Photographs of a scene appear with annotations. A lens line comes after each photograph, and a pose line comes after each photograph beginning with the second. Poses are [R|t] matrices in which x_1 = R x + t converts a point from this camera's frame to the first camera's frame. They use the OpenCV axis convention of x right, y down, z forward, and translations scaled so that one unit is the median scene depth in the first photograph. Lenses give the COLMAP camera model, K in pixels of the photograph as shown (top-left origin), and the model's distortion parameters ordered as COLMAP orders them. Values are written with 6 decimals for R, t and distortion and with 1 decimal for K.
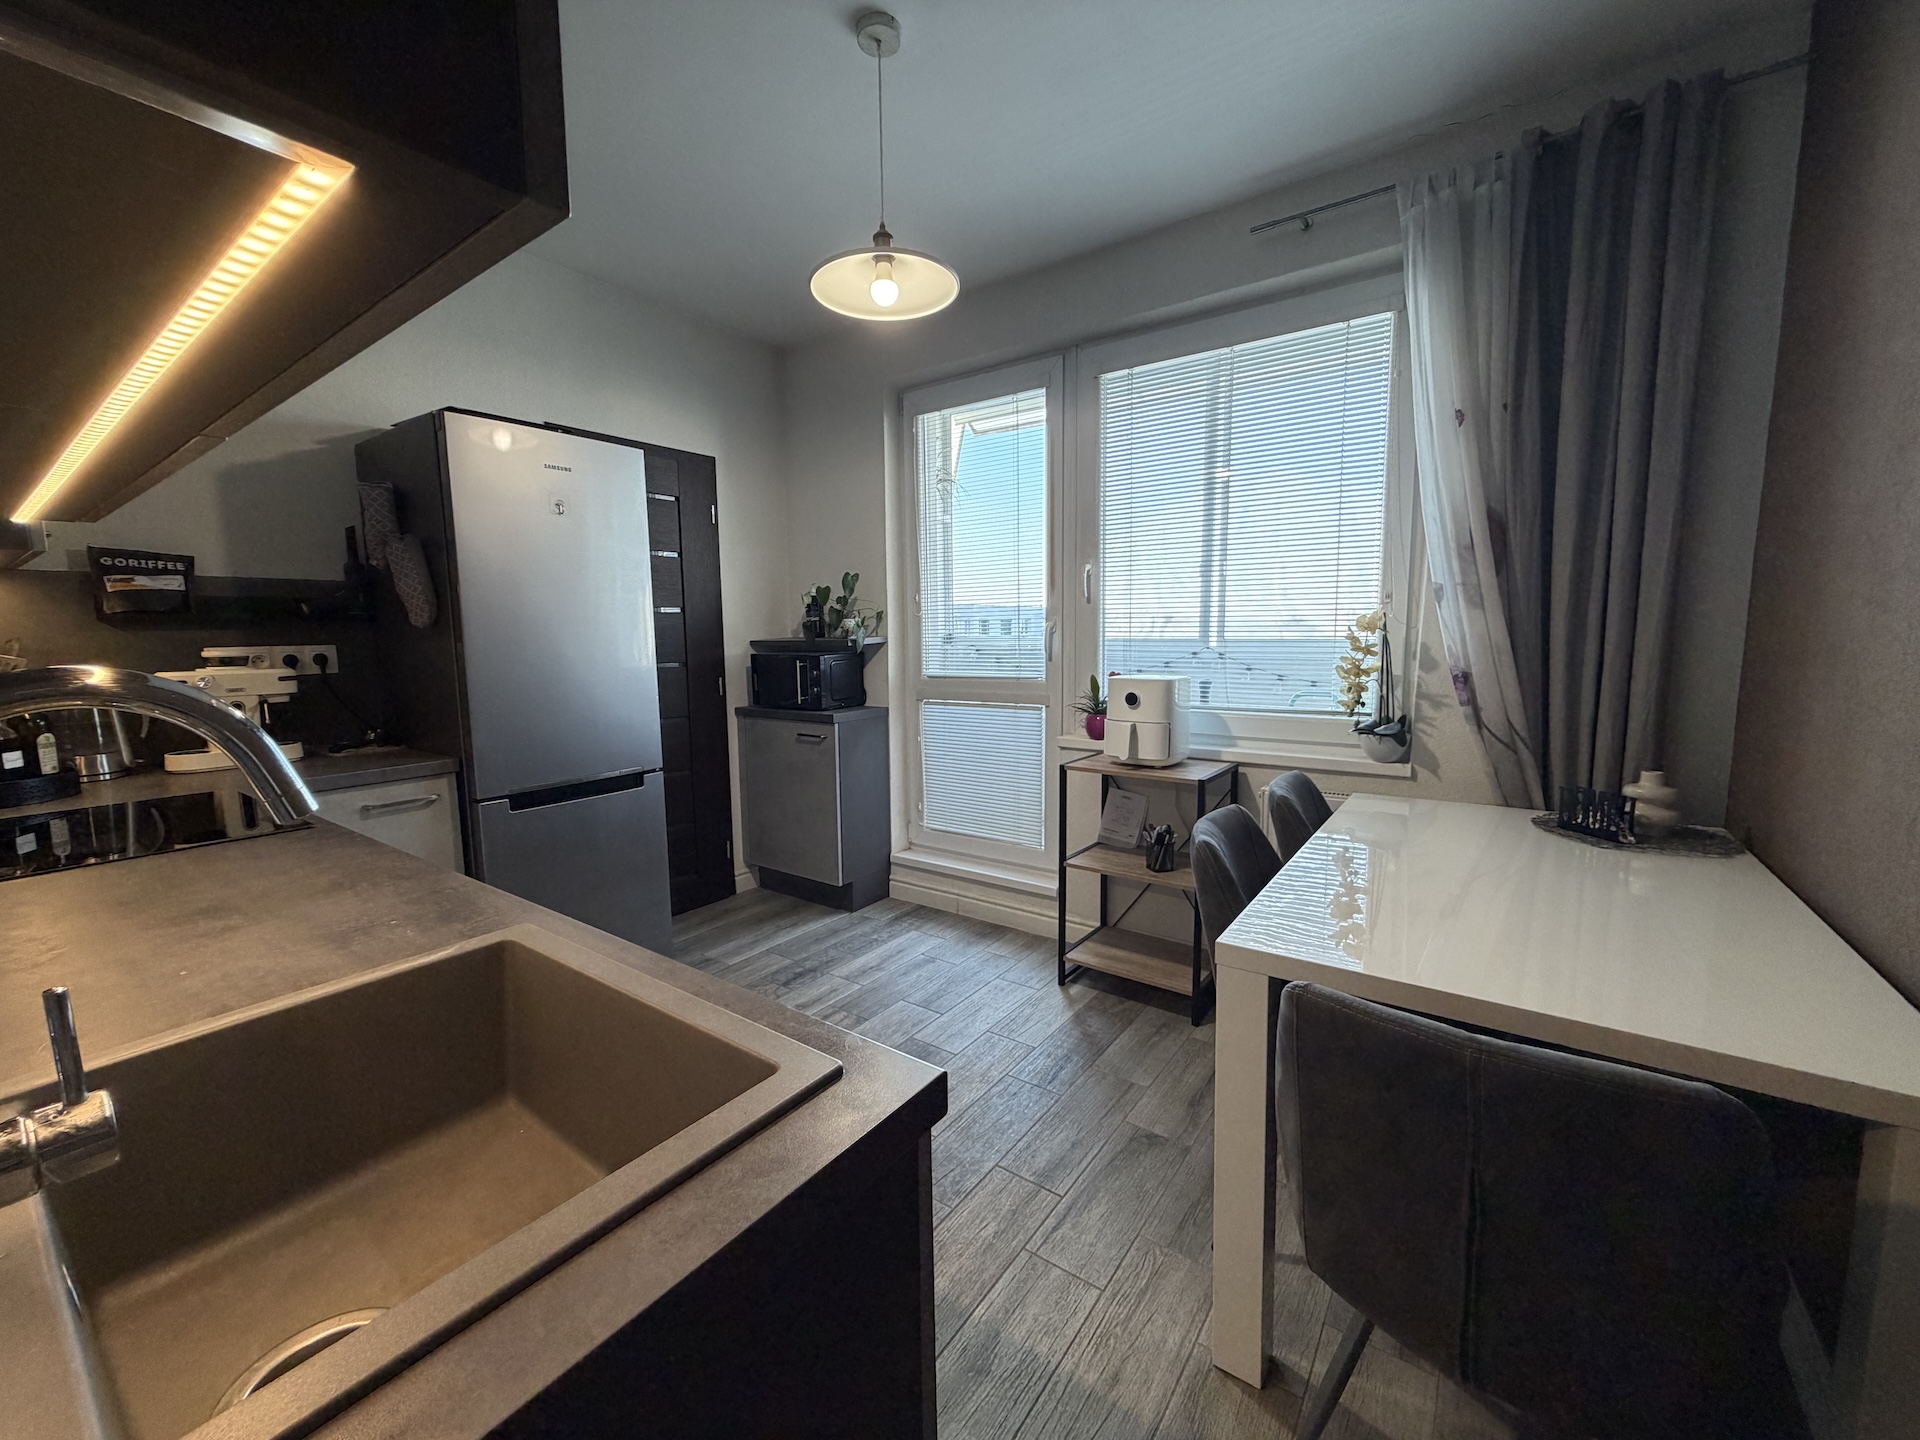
lens RADIAL K [[763.1, 0, 957.8], [0, 763.1, 719.7], [0, 0, 1]] dist [0.001947, -0.000061]
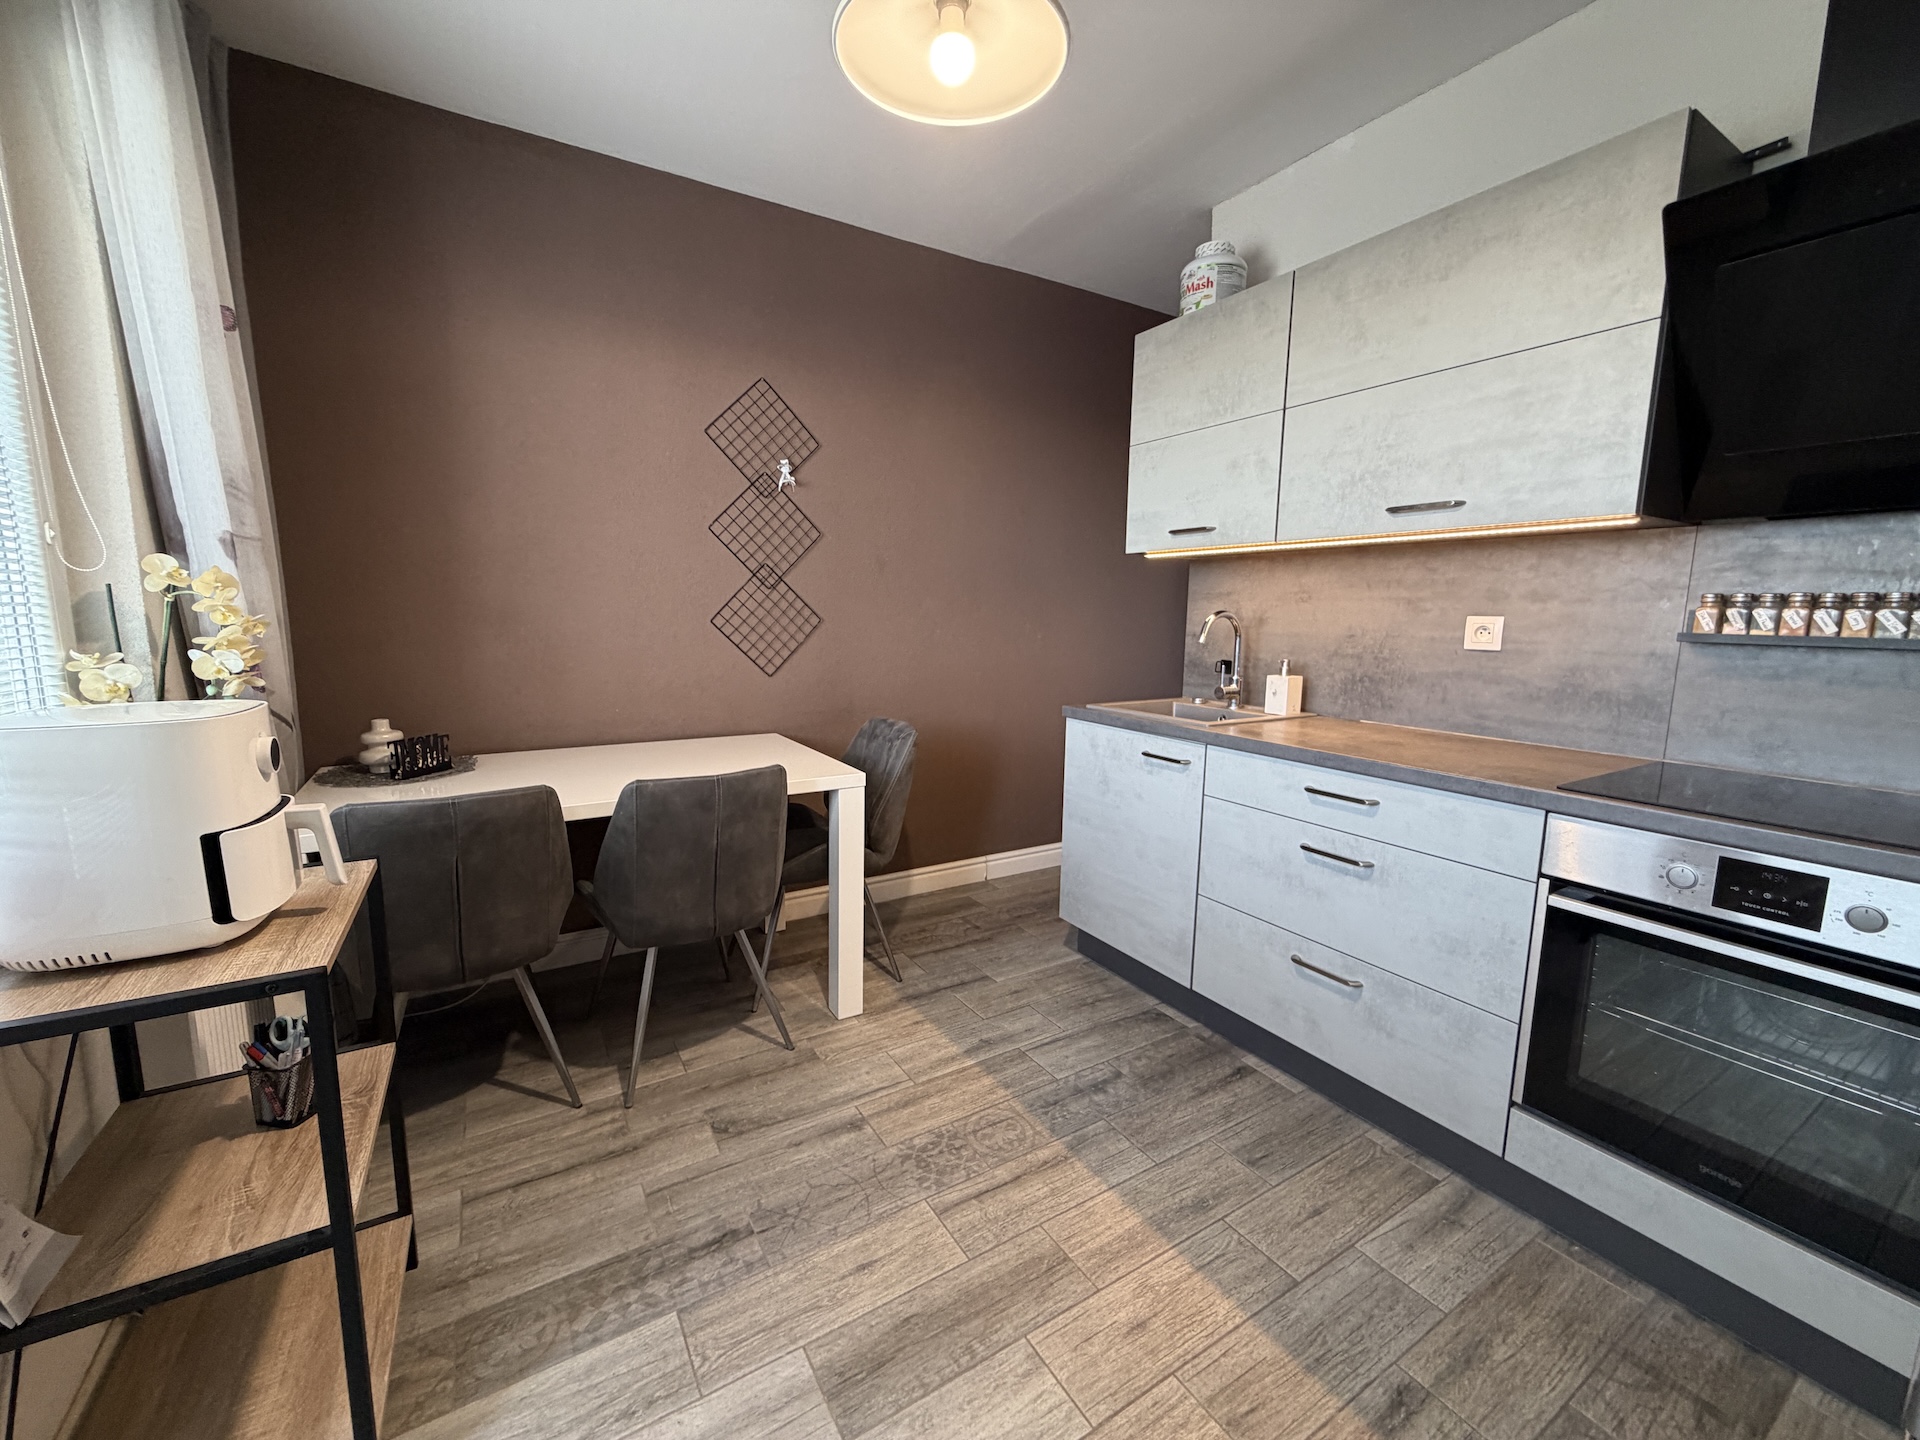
lens RADIAL K [[763.1, 0, 955.7], [0, 763.1, 722.2], [0, 0, 1]] dist [0.001947, -0.000061]
pose [[-0.920886, -0.055957, 0.385795, -0.359990], [0.041982, 0.969654, 0.240852, -0.170875], [-0.387565, 0.237993, -0.890591, 1.623153]]
